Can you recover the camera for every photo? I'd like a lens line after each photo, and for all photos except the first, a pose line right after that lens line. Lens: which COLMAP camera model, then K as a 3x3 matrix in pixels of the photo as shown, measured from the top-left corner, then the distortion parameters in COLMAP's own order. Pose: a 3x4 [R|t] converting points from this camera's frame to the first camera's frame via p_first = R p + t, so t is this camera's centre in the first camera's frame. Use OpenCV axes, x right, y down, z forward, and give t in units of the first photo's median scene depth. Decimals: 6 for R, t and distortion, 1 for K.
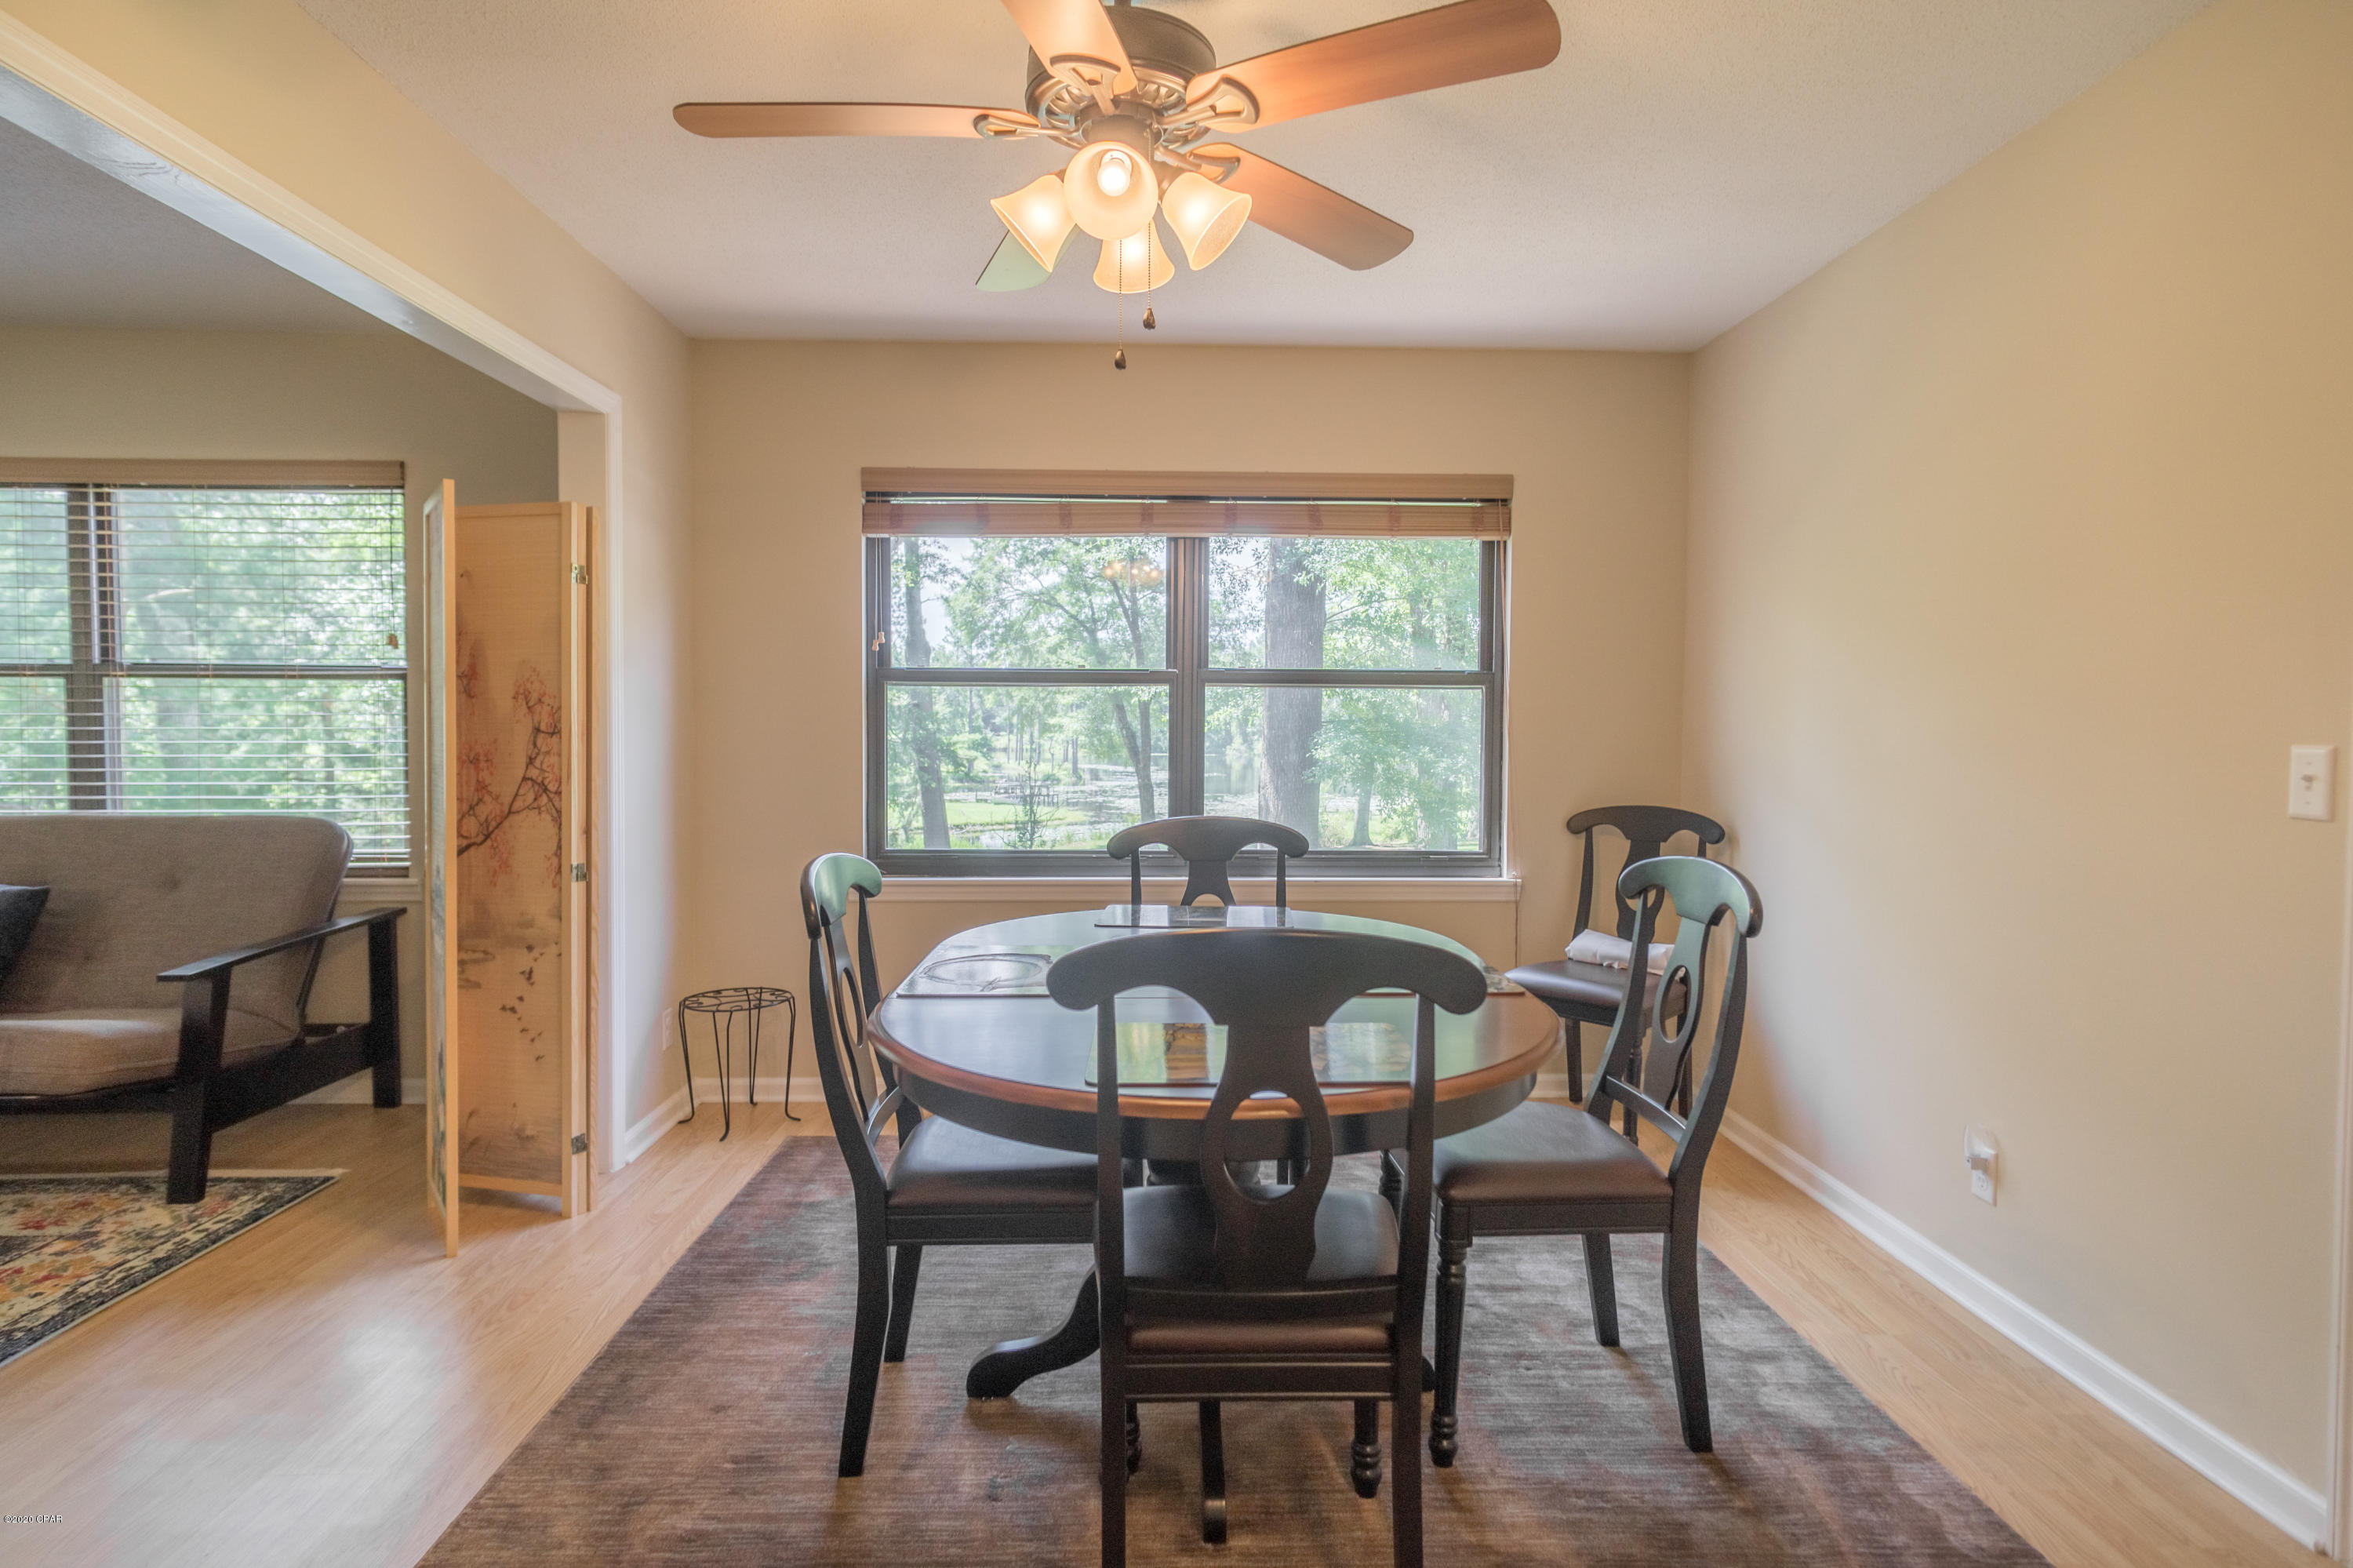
lens RADIAL K [[1242.2, 0, 1171.6], [0, 1242.2, 781.9], [0, 0, 1]] dist [0.003639, 0.001479]
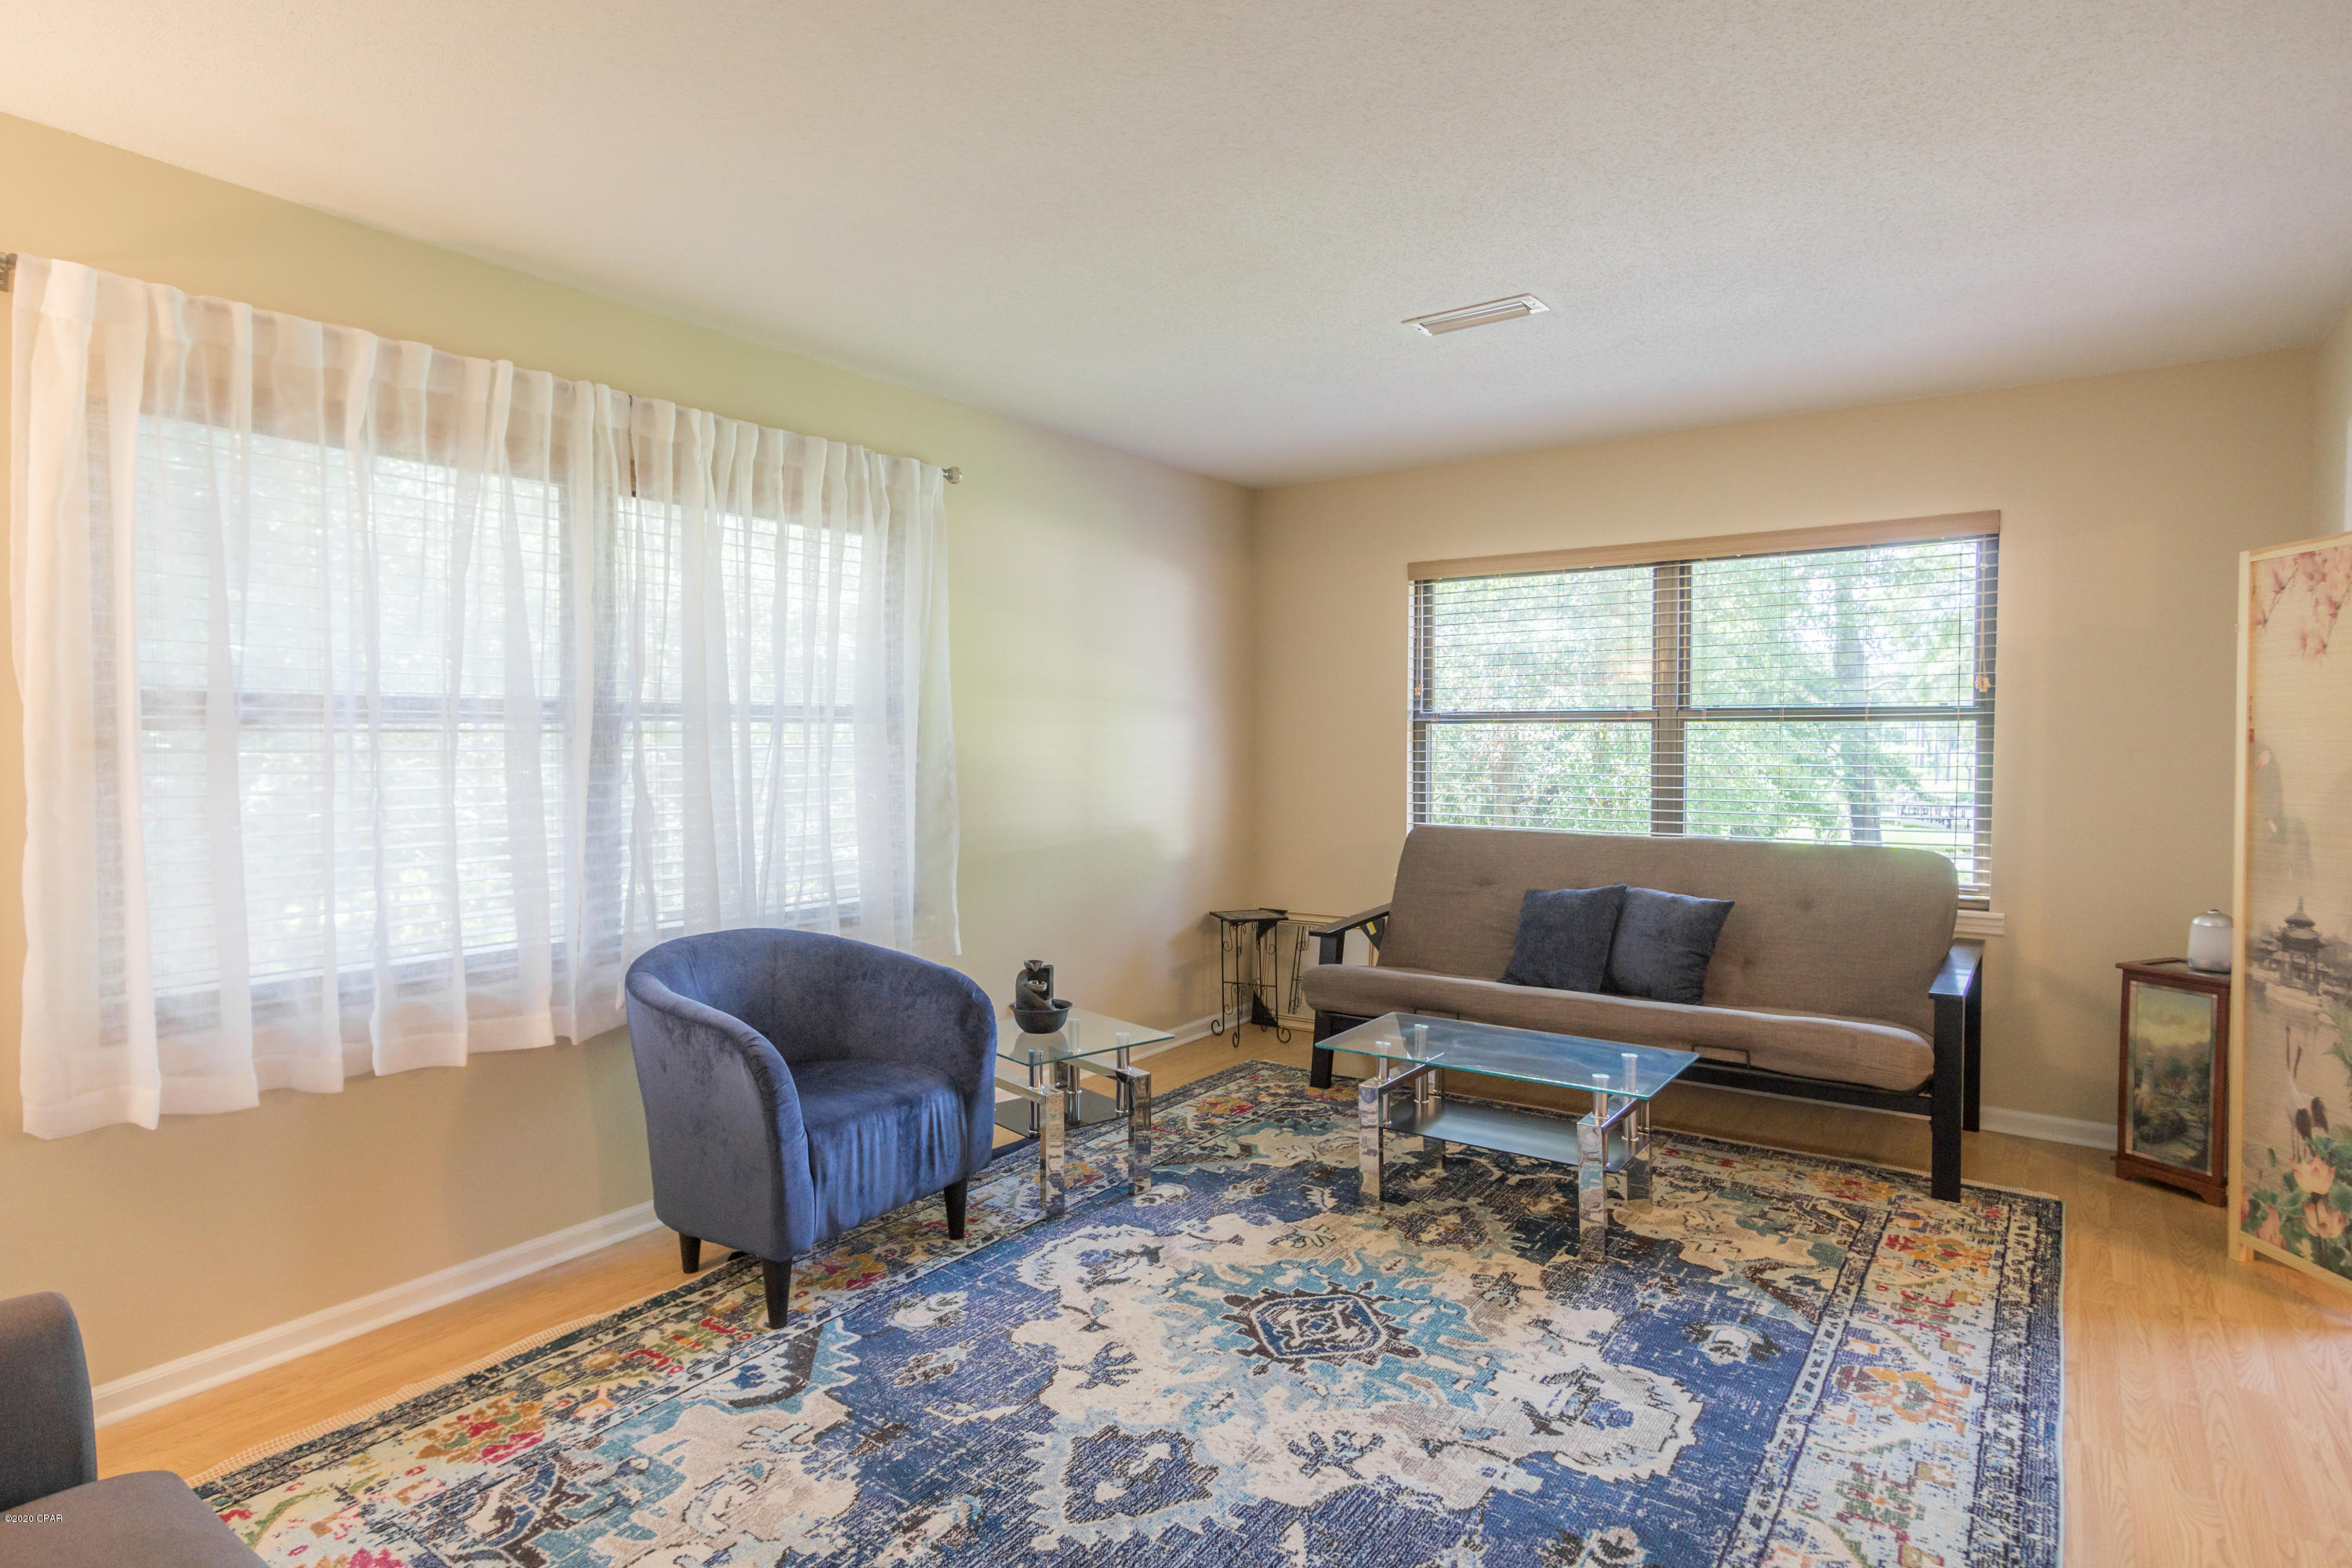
lens RADIAL K [[1241.6, 0, 1166.0], [0, 1241.6, 772.4], [0, 0, 1]] dist [0.003639, 0.001479]
pose [[0.788198, 0.007539, -0.615375, -0.584895], [-0.019668, 0.999723, -0.012944, -0.012203], [0.615107, 0.022306, 0.788128, -0.269848]]
